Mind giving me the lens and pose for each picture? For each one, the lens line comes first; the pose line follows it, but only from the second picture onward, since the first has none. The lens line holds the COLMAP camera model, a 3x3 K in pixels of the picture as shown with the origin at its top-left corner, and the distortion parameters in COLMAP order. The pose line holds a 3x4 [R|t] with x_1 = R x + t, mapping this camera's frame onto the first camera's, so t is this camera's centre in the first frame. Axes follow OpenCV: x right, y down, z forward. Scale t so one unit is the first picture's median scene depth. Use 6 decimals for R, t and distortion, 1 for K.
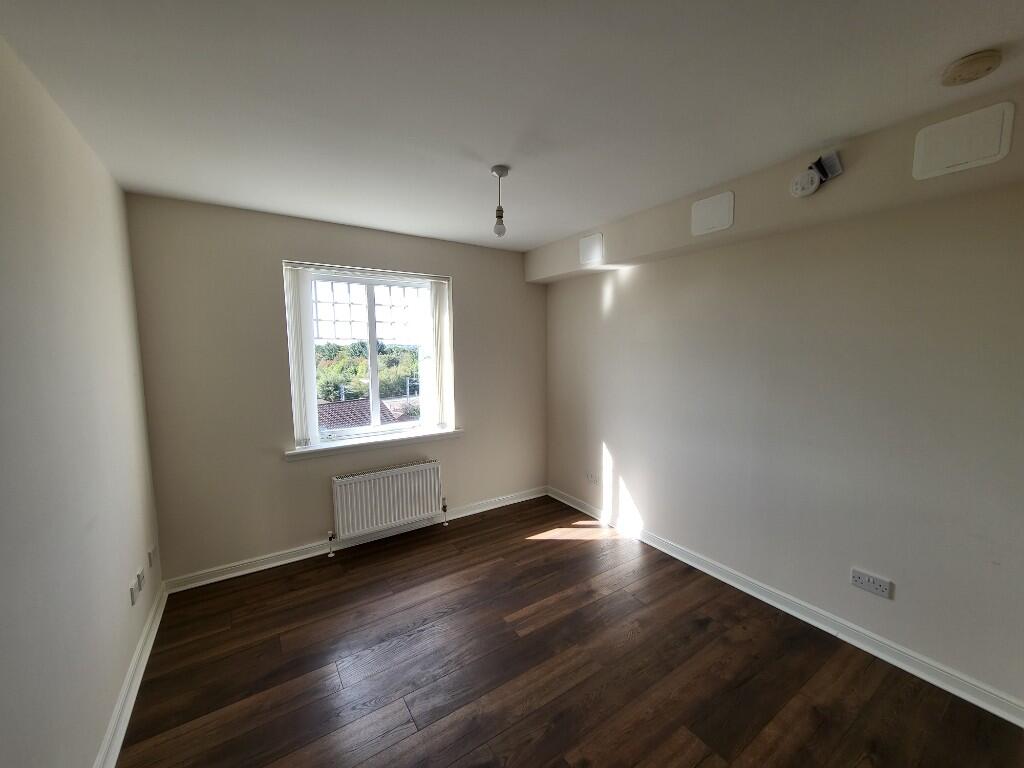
lens RADIAL K [[406.9, 0, 517.4], [0, 406.9, 391.3], [0, 0, 1]] dist [-0.003333, -0.000096]
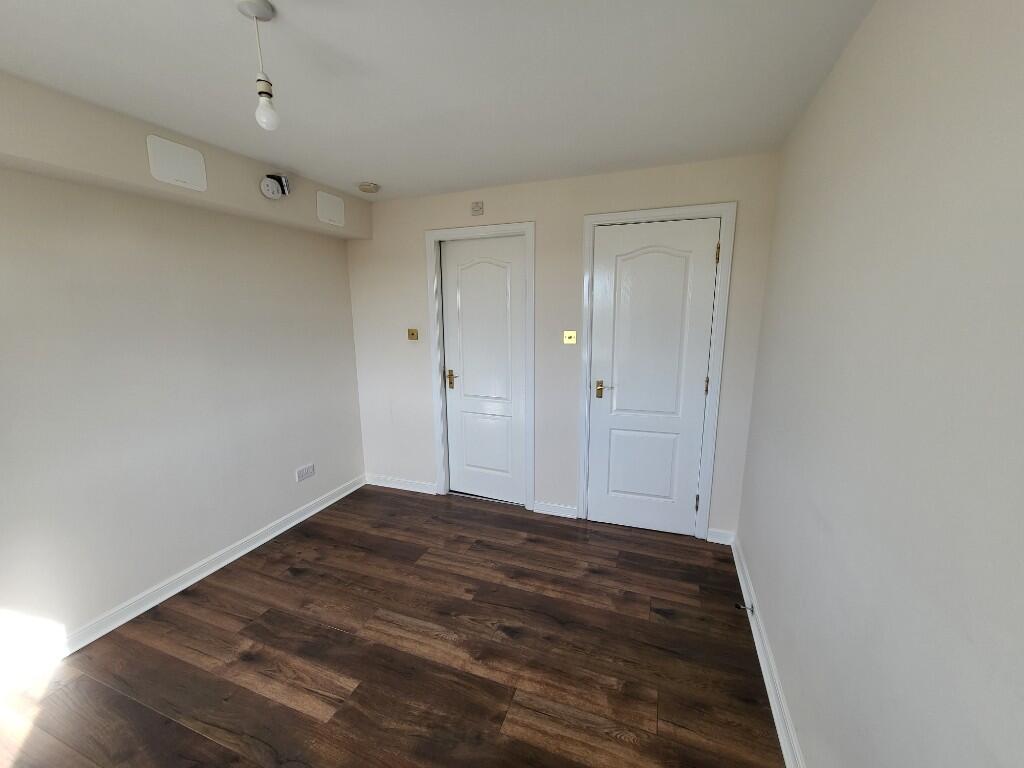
lens RADIAL K [[406.9, 0, 518.4], [0, 406.9, 389.1], [0, 0, 1]] dist [-0.003333, -0.000096]
pose [[-0.588977, -0.146627, 0.794737, -0.820560], [0.105473, 0.961045, 0.255476, -0.145879], [-0.801238, 0.234293, -0.550568, 1.179702]]
